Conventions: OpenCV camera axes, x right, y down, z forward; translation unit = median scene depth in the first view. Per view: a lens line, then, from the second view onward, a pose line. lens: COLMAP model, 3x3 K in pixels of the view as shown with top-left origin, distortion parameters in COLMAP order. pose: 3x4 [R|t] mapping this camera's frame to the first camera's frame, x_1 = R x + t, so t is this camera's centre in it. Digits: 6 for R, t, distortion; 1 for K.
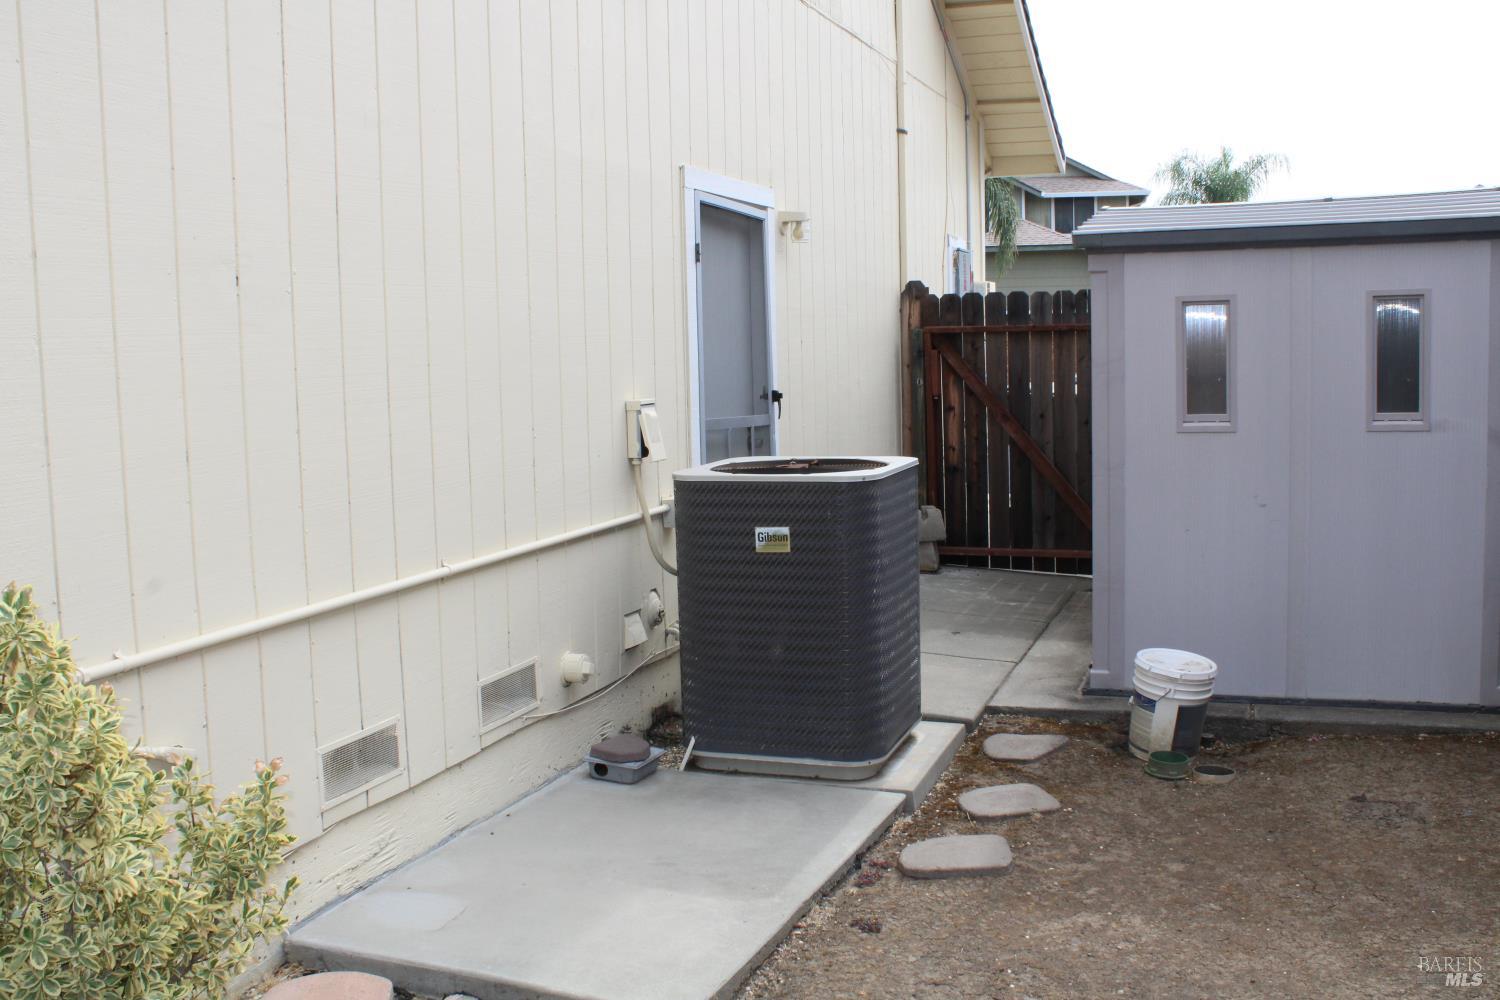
lens RADIAL K [[1422.3, 0, 749.9], [0, 1422.3, 499.3], [0, 0, 1]] dist [-0.099560, 0.000000]
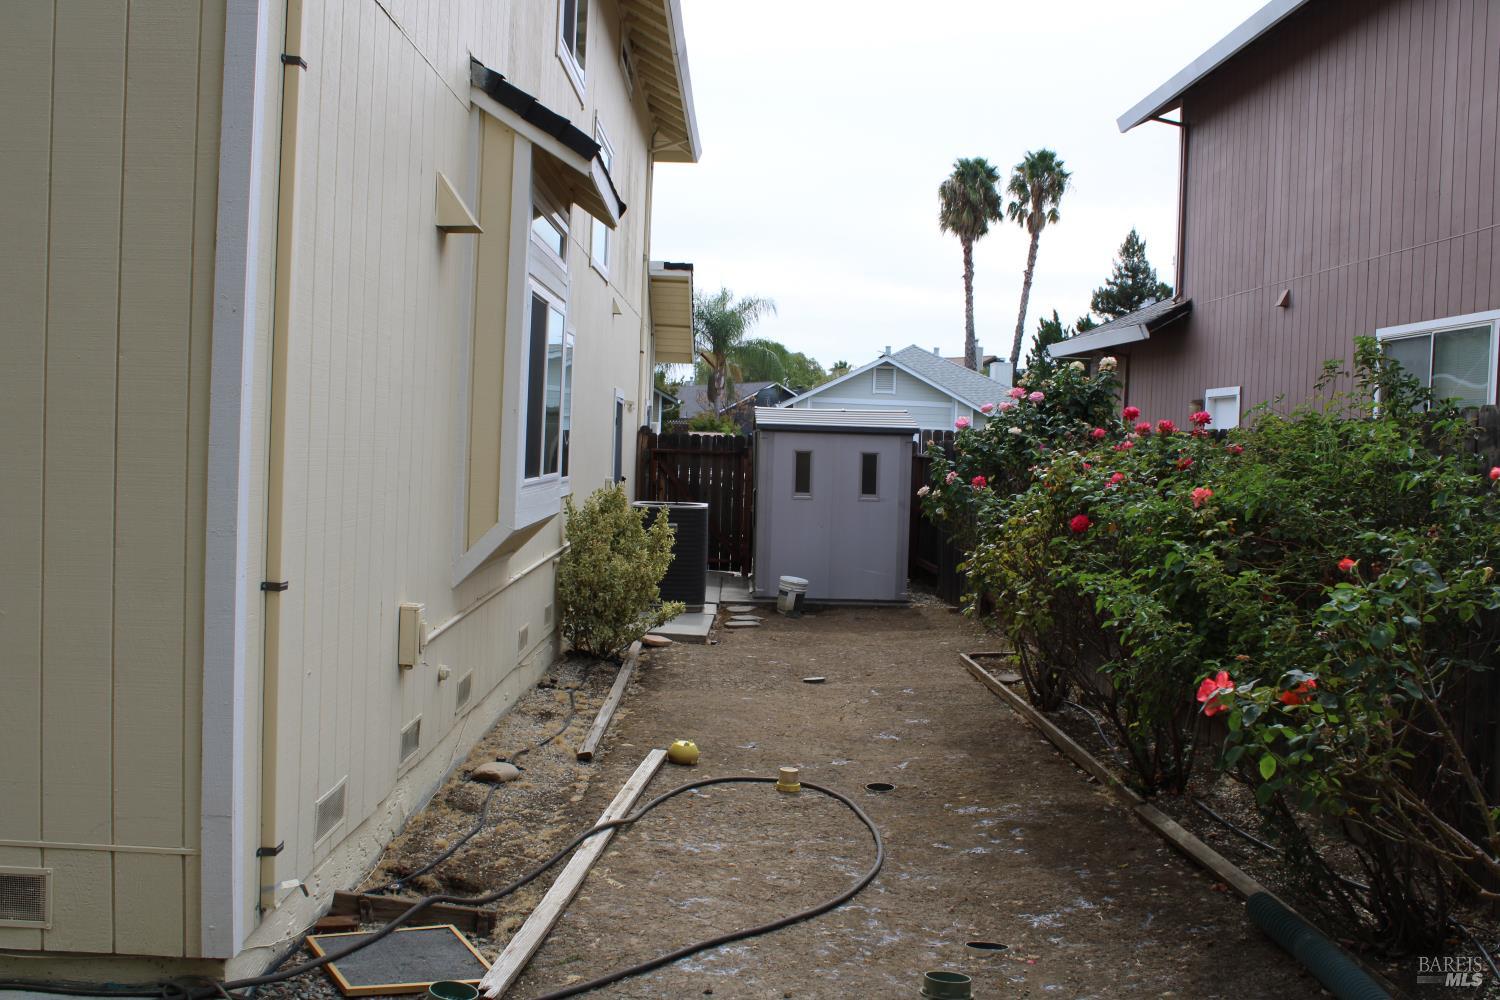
lens RADIAL K [[1422.3, 0, 750.4], [0, 1422.3, 500.7], [0, 0, 1]] dist [-0.099560, 0.000000]
pose [[0.933136, 0.042104, 0.357051, -0.482149], [-0.018499, 0.997426, -0.069271, 0.094631], [-0.359048, 0.058034, 0.931513, -0.979975]]
